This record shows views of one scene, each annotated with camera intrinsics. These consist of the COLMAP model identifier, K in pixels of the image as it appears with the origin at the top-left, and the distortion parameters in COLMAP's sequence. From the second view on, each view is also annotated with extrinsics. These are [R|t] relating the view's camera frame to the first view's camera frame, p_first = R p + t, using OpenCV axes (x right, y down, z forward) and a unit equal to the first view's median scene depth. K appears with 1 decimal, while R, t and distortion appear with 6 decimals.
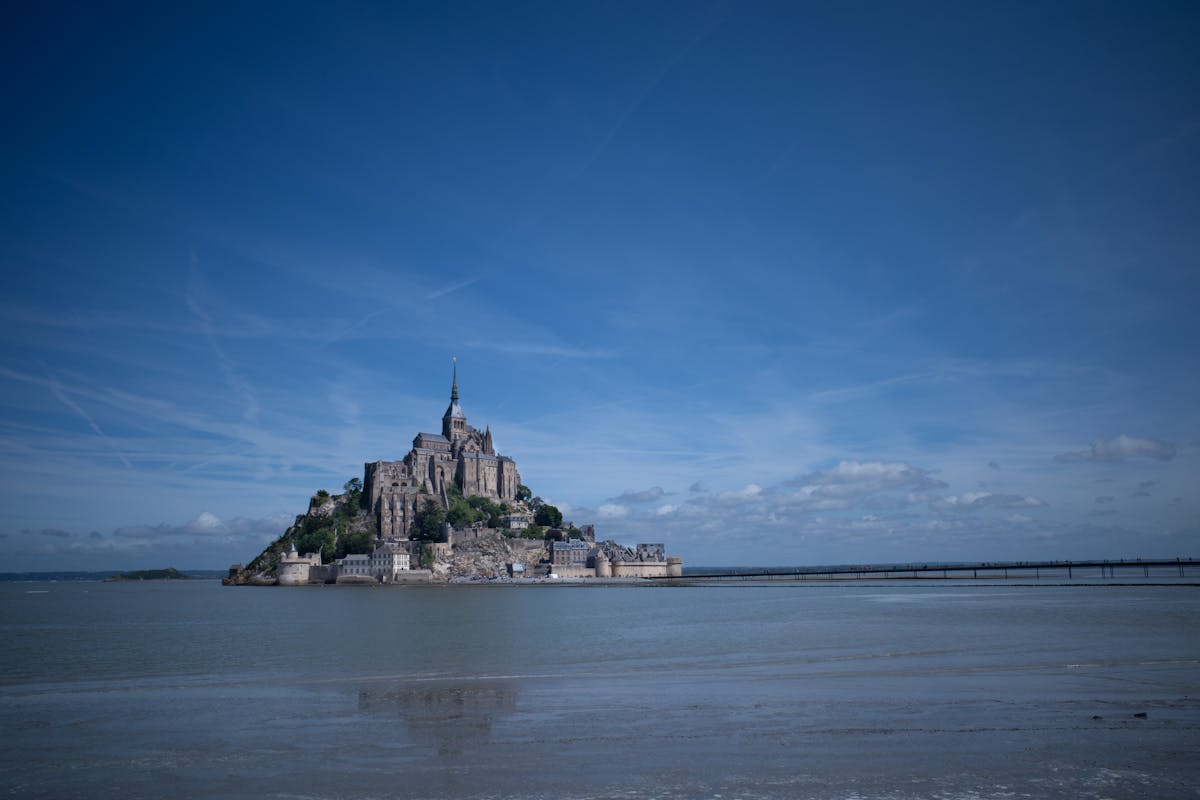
lens RADIAL K [[1136.9, 0, 602.7], [0, 1136.9, 405.1], [0, 0, 1]] dist [0.038755, 0.000000]
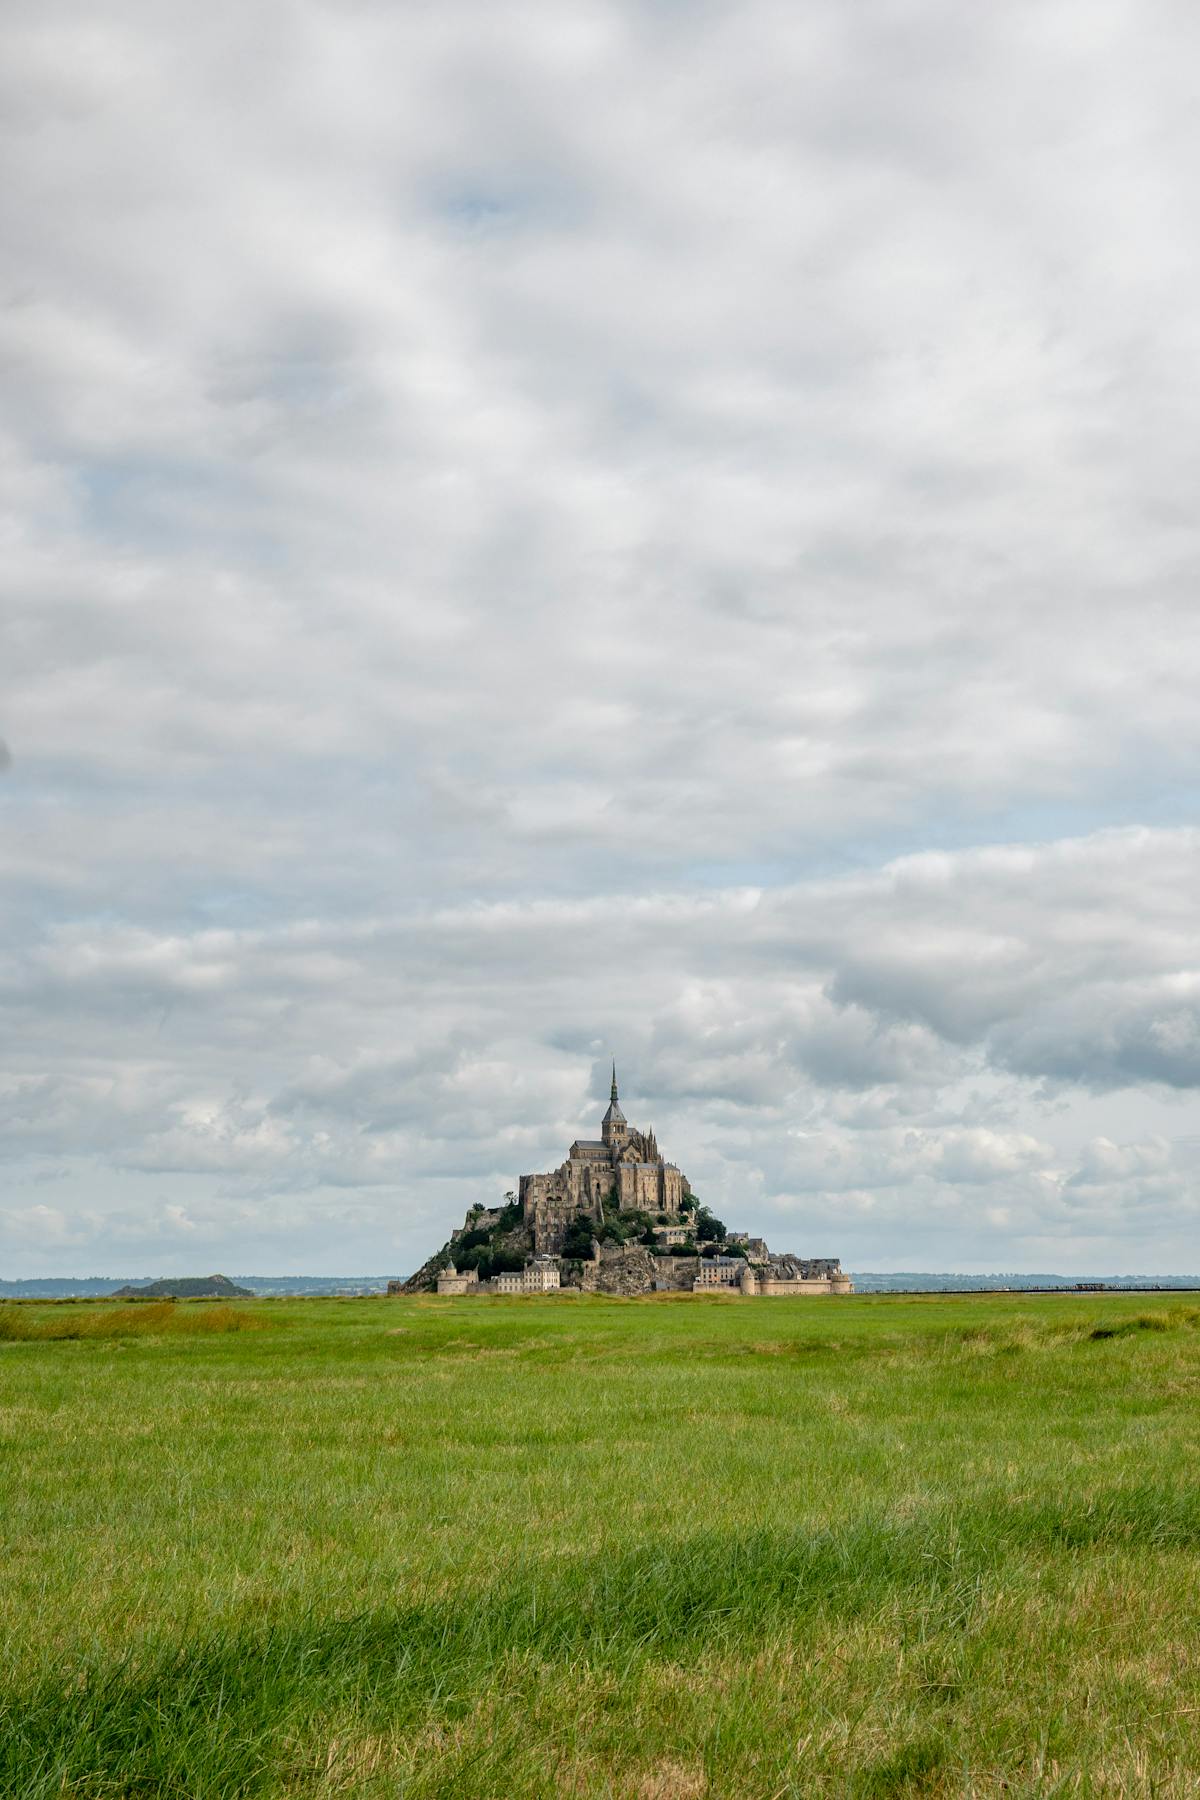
lens RADIAL K [[1705.4, 0, 597.5], [0, 1705.4, 887.9], [0, 0, 1]] dist [0.038755, 0.000000]
pose [[0.984800, -0.036284, -0.169857, 0.120448], [0.021755, 0.996003, -0.086630, -0.069728], [0.172322, 0.081618, 0.981654, -0.470710]]
